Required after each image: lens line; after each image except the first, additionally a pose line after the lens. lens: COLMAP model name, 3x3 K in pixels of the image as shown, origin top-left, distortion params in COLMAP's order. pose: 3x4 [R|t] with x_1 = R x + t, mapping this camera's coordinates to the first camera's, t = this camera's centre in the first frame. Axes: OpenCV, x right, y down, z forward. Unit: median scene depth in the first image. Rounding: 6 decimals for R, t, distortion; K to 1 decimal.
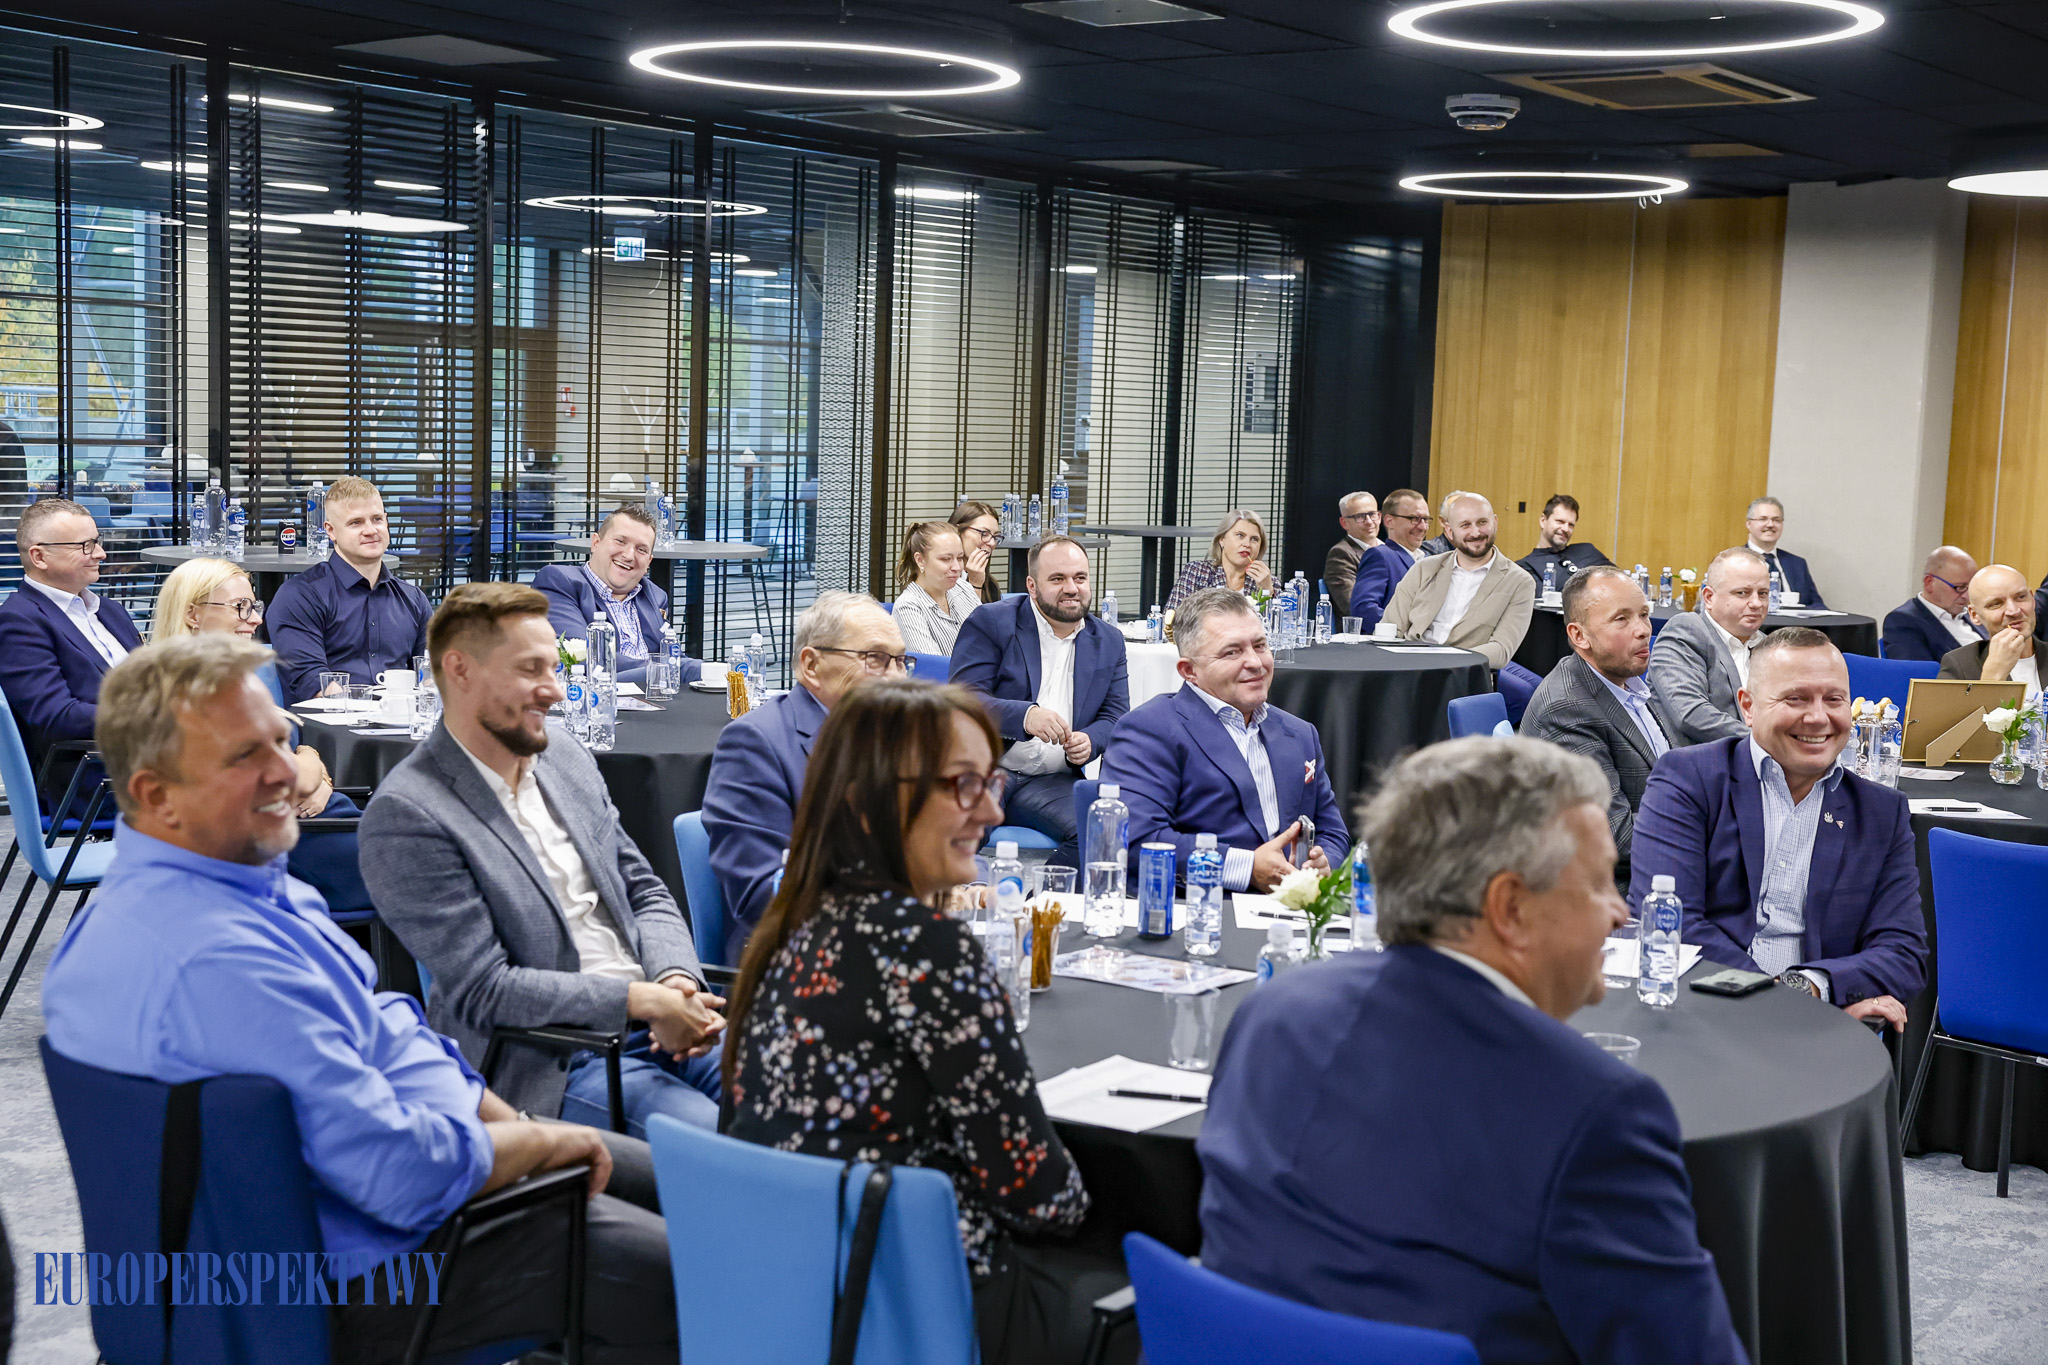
lens RADIAL K [[2896.3, 0, 1024.0], [0, 2896.3, 682.5], [0, 0, 1]] dist [0.126229, 0.065347]
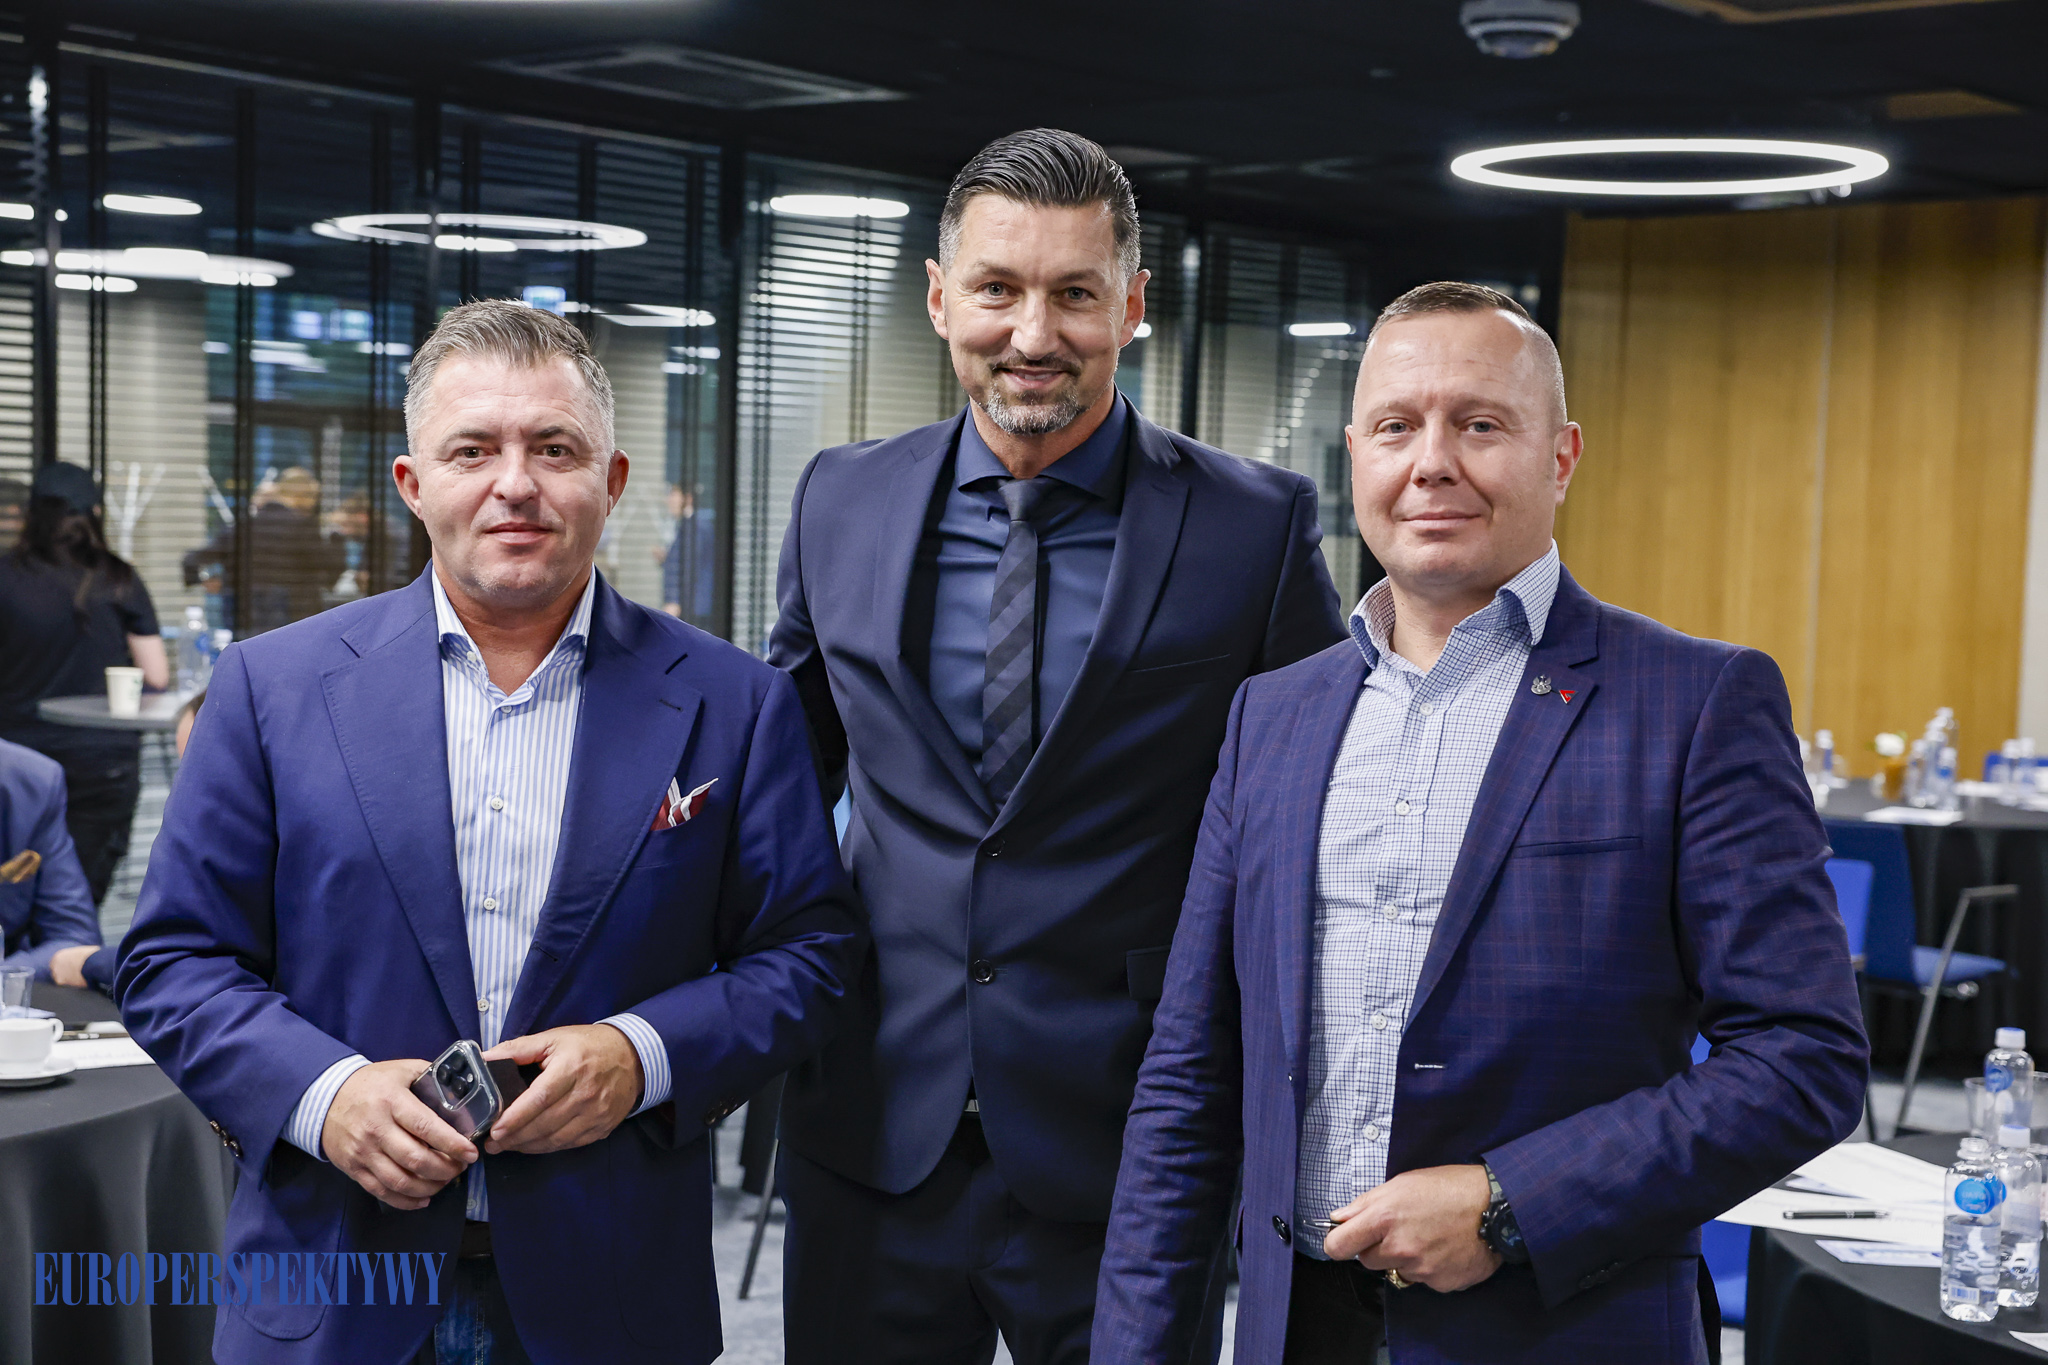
lens RADIAL K [[3156.1, 0, 1011.4], [0, 3156.1, 644.5], [0, 0, 1]] dist [0.265606, -0.502420]
pose [[0.996856, 0.000352, -0.079236, 0.084517], [-0.004732, 0.998469, -0.055104, -0.018177], [0.079096, 0.055306, 0.995332, 0.251402]]
